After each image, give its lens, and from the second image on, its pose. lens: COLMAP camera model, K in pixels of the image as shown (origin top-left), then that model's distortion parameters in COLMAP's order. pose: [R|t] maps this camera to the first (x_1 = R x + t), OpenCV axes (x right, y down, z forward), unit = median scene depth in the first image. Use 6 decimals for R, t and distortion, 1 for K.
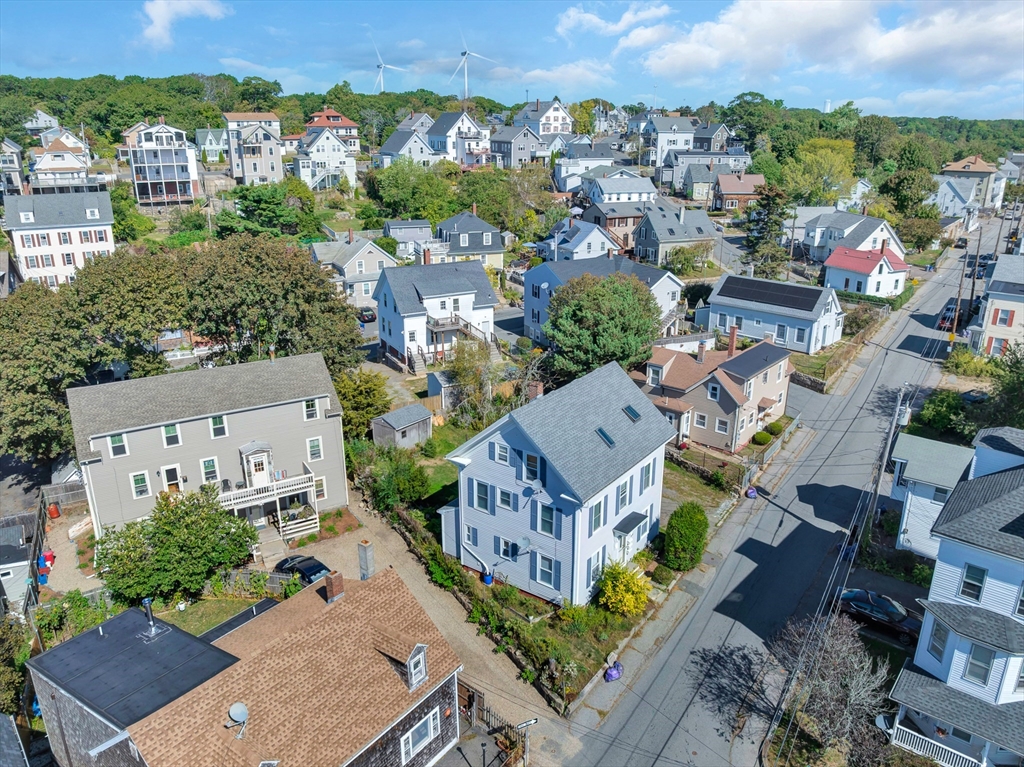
lens RADIAL K [[730.6, 0, 513.8], [0, 730.6, 379.4], [0, 0, 1]] dist [-0.023387, -0.000593]
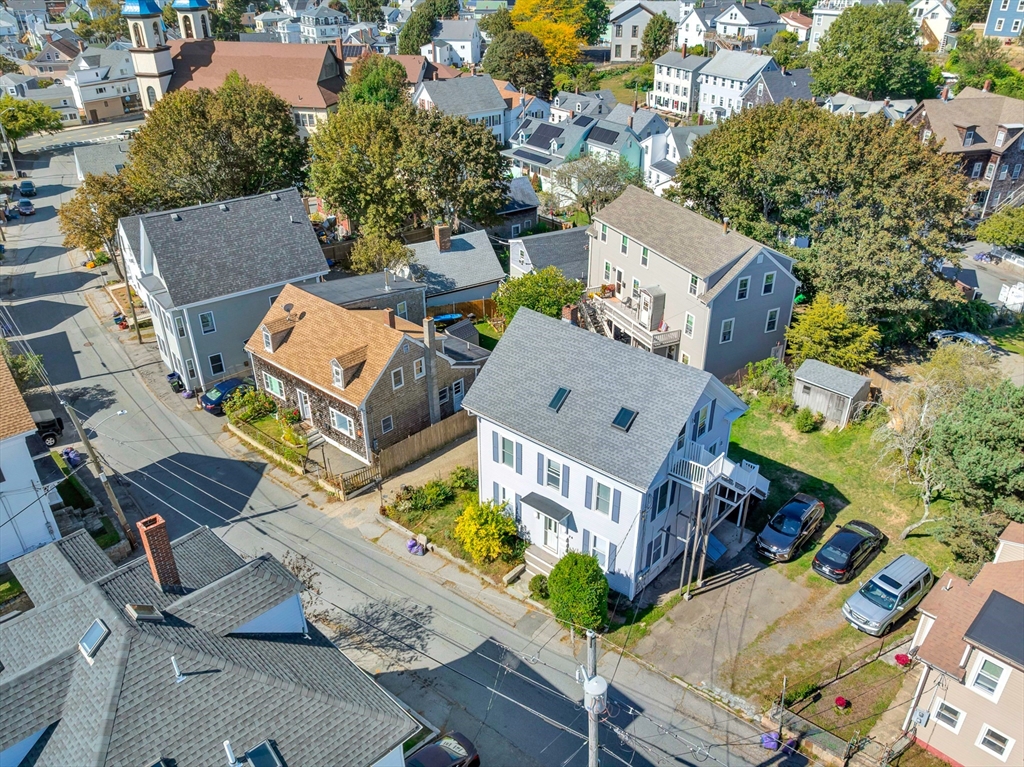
lens RADIAL K [[836.0, 0, 512.0], [0, 836.0, 383.5], [0, 0, 1]] dist [0.005635, 0.003883]
pose [[-0.079232, 0.487992, -0.869245, 0.910319], [-0.331015, 0.809629, 0.484696, -0.366632], [0.940293, 0.326137, 0.097384, 0.792607]]
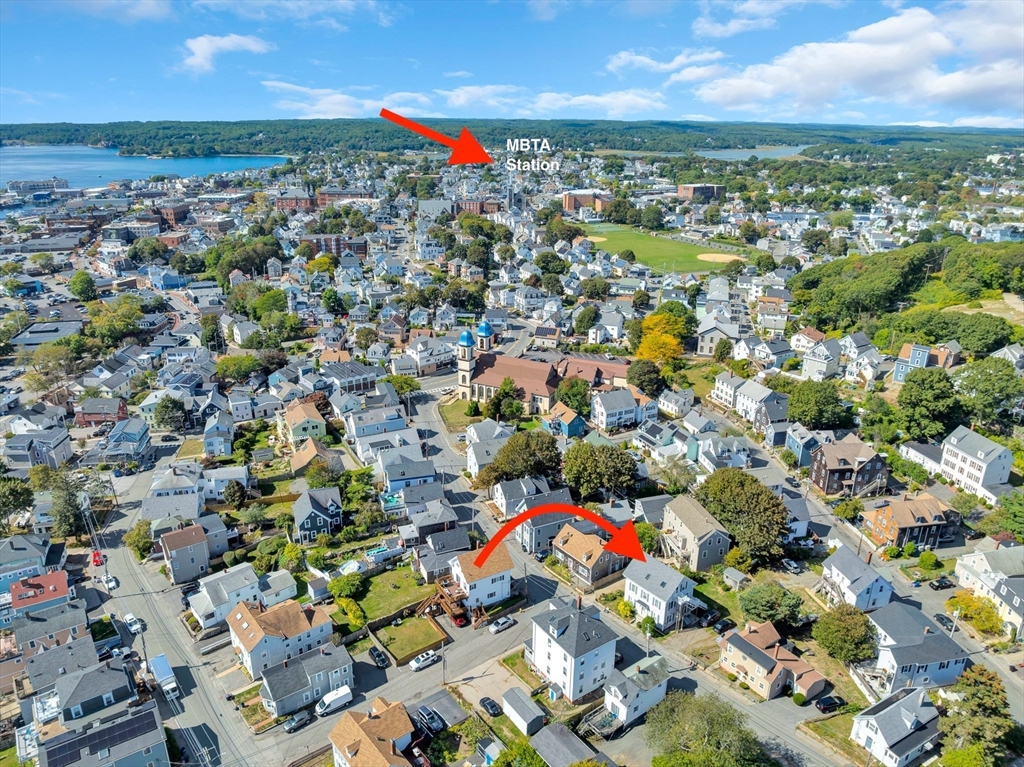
lens RADIAL K [[730.6, 0, 513.8], [0, 730.6, 379.4], [0, 0, 1]] dist [-0.023387, -0.000593]
pose [[-0.248174, 0.338283, -0.907730, 2.894372], [-0.343850, 0.845266, 0.409014, -1.776844], [0.905636, 0.413629, -0.093455, 0.339756]]
